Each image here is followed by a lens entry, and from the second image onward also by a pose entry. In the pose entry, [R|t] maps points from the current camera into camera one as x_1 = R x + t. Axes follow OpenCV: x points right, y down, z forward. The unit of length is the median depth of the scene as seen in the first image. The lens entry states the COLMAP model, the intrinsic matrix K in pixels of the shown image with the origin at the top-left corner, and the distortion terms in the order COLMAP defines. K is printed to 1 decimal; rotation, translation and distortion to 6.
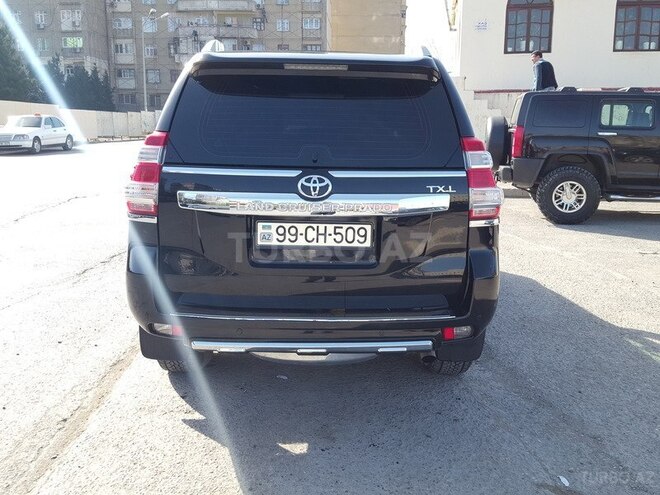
lens RADIAL K [[645.7, 0, 330.3], [0, 645.7, 247.1], [0, 0, 1]] dist [0.043710, 0.000000]
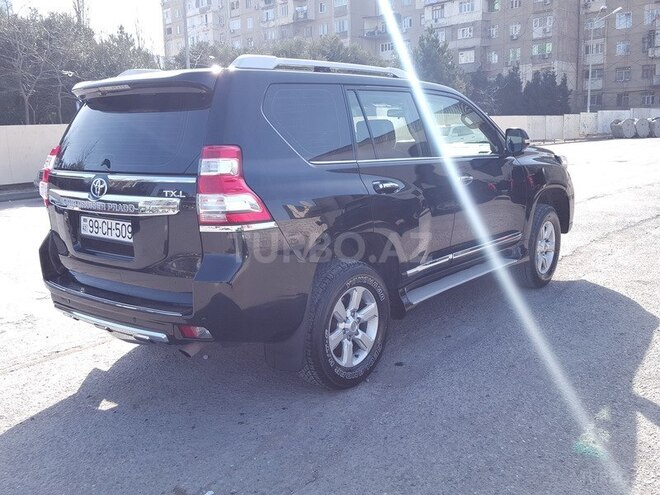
lens RADIAL K [[645.7, 0, 330.9], [0, 645.7, 247.8], [0, 0, 1]] dist [0.043710, 0.000000]
pose [[0.781709, 0.084814, -0.617850, 1.022539], [-0.087462, 0.995827, 0.026042, -0.050635], [0.617480, 0.033681, 0.785865, 0.318915]]
